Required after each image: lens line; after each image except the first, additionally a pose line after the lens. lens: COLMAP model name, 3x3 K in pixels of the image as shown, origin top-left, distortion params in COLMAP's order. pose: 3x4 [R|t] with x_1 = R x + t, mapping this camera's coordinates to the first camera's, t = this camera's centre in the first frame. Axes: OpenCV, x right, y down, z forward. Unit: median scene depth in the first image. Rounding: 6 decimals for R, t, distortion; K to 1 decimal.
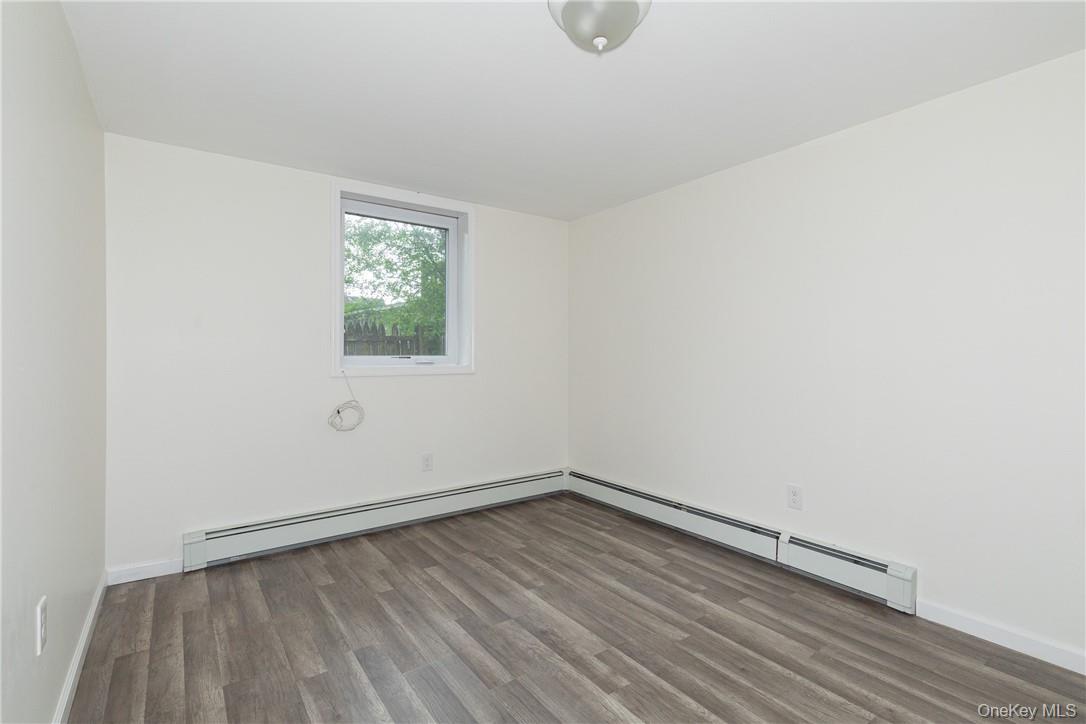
lens RADIAL K [[496.9, 0, 573.7], [0, 496.9, 355.3], [0, 0, 1]] dist [0.004453, 0.000879]
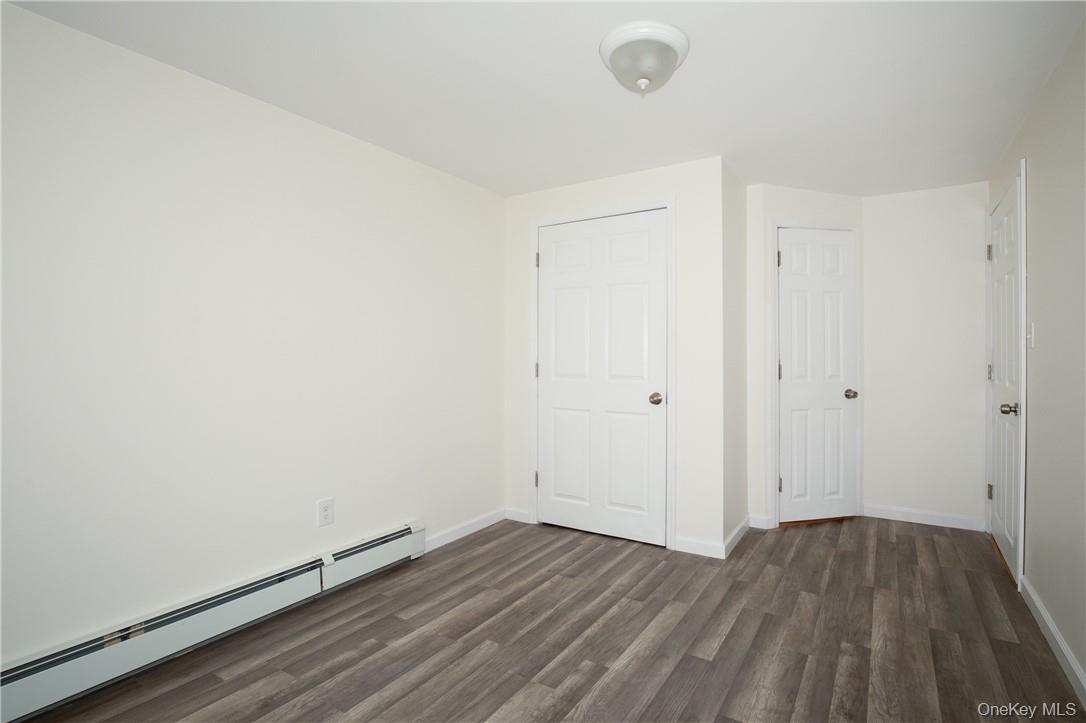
lens RADIAL K [[496.9, 0, 573.7], [0, 496.9, 354.8], [0, 0, 1]] dist [0.004453, 0.000879]
pose [[-0.315290, -0.000443, 0.948995, -0.686544], [0.000680, 1.000000, 0.000693, -0.006333], [-0.948995, 0.000863, -0.315289, 1.032512]]
